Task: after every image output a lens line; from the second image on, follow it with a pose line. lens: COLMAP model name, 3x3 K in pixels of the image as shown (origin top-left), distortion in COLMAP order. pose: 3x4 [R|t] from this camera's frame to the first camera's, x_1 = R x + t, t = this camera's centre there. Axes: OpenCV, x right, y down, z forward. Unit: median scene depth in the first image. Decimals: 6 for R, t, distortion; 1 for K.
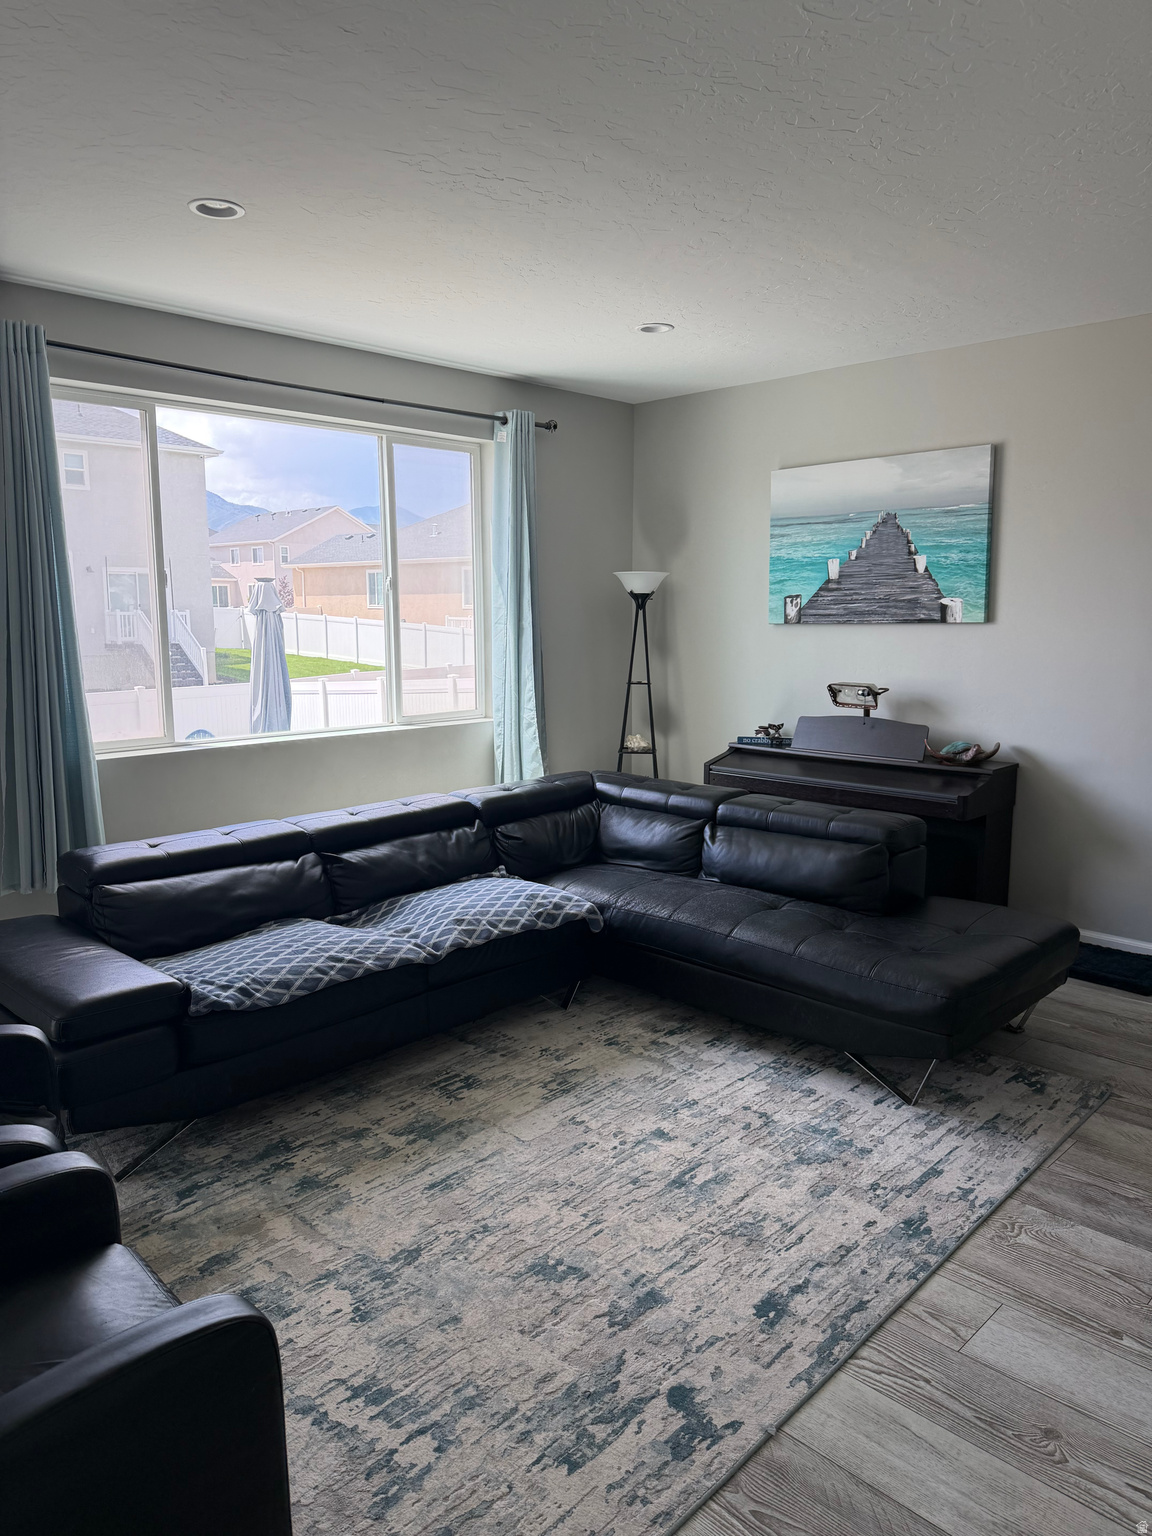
lens RADIAL K [[1060.7, 0, 575.0], [0, 1060.7, 766.6], [0, 0, 1]] dist [0.081348, -0.098049]
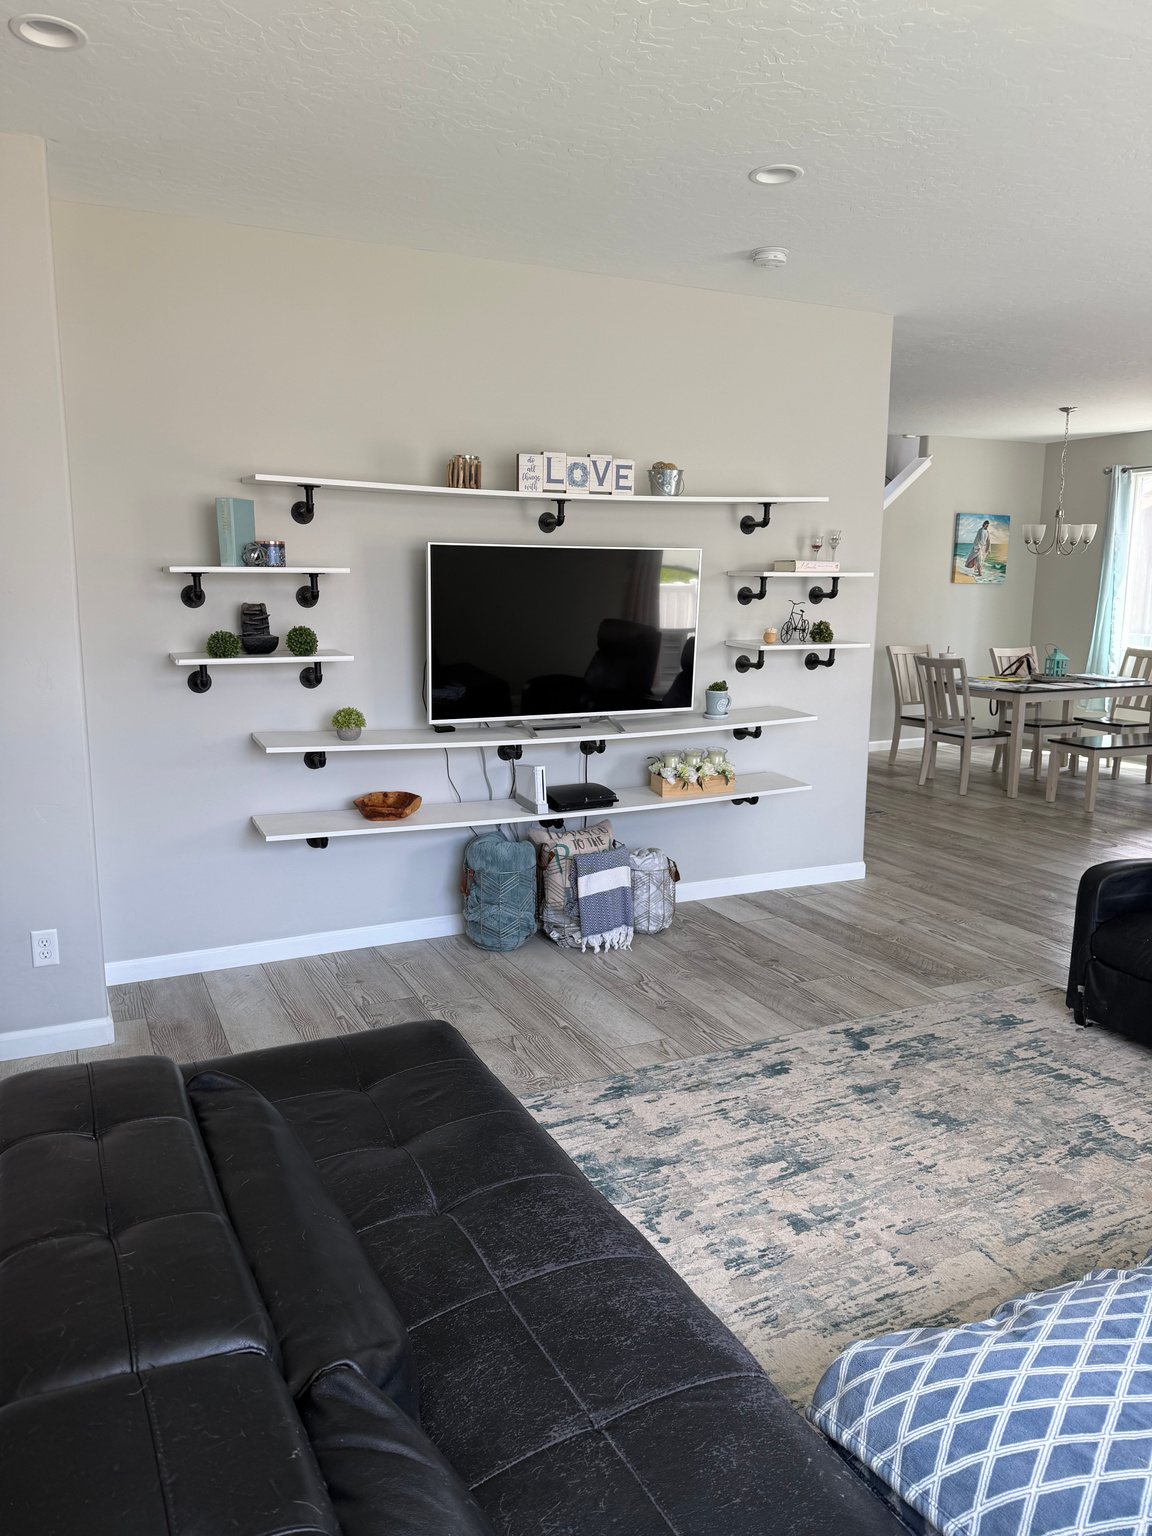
lens RADIAL K [[1060.7, 0, 599.5], [0, 1060.7, 755.4], [0, 0, 1]] dist [0.081348, -0.098049]
pose [[-0.944916, -0.066230, 0.320541, -0.015745], [0.038034, 0.950462, 0.308504, -0.283787], [-0.325094, 0.303702, -0.895589, 1.945293]]
